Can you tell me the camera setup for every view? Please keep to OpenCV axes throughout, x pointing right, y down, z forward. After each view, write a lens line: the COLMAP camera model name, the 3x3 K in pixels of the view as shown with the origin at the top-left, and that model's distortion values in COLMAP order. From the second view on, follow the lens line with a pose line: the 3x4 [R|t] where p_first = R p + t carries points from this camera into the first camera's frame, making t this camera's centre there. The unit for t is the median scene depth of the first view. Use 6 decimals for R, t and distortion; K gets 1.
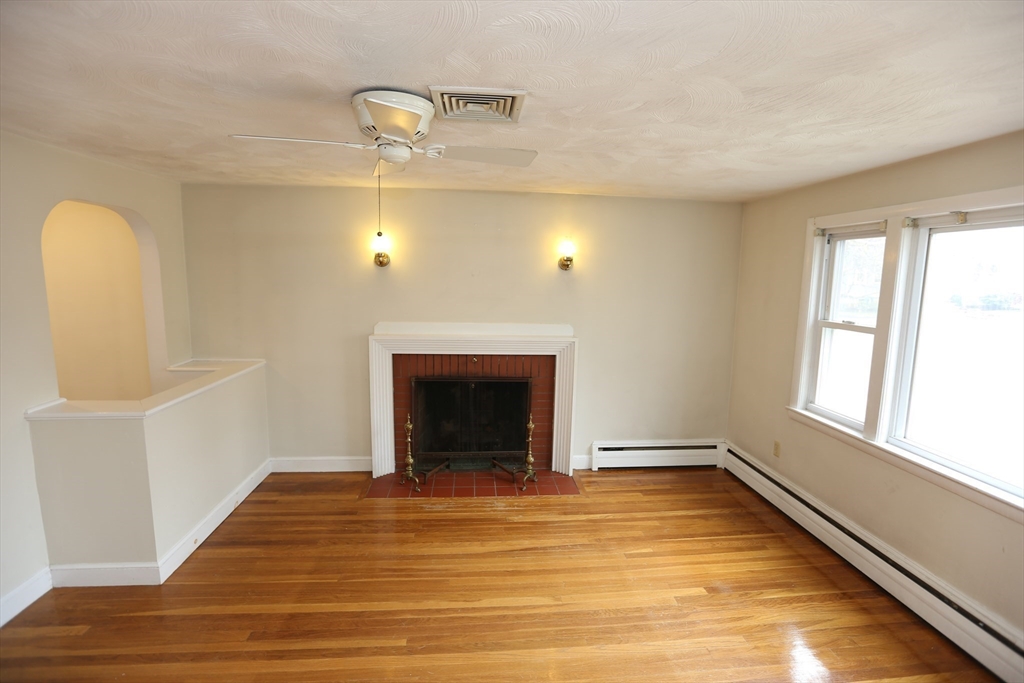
lens RADIAL K [[469.7, 0, 512.0], [0, 469.7, 341.5], [0, 0, 1]] dist [-0.051704, 0.019356]
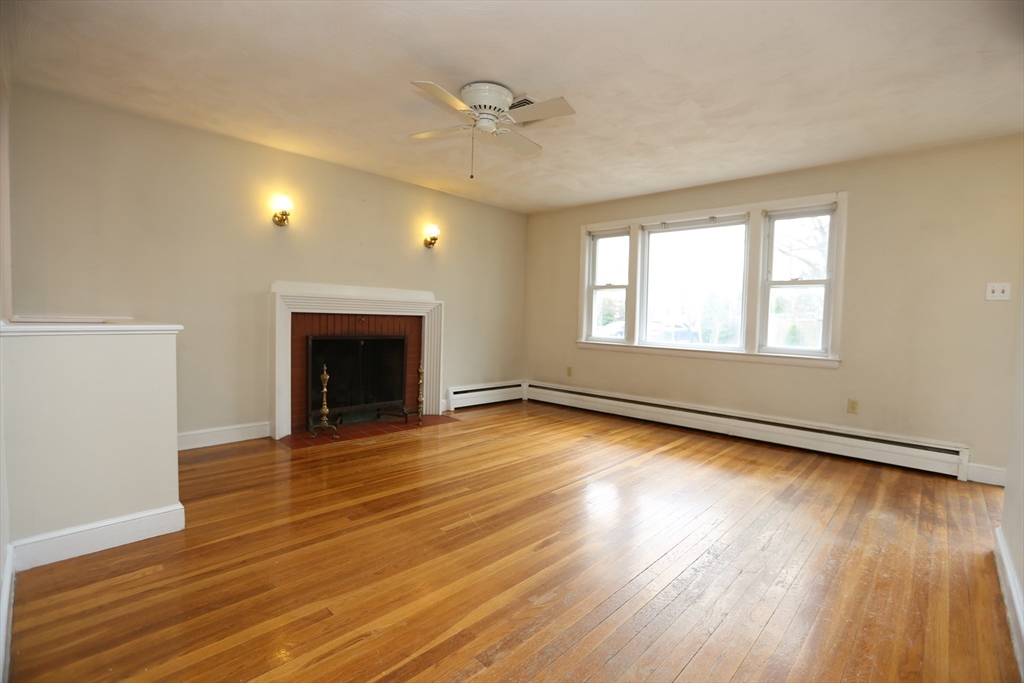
lens RADIAL K [[469.7, 0, 512.0], [0, 469.7, 341.5], [0, 0, 1]] dist [-0.051704, 0.019356]
pose [[0.754895, -0.032872, 0.655021, -0.654854], [0.078273, 0.996120, -0.040218, 0.197195], [-0.651158, 0.081631, 0.754539, -0.078927]]
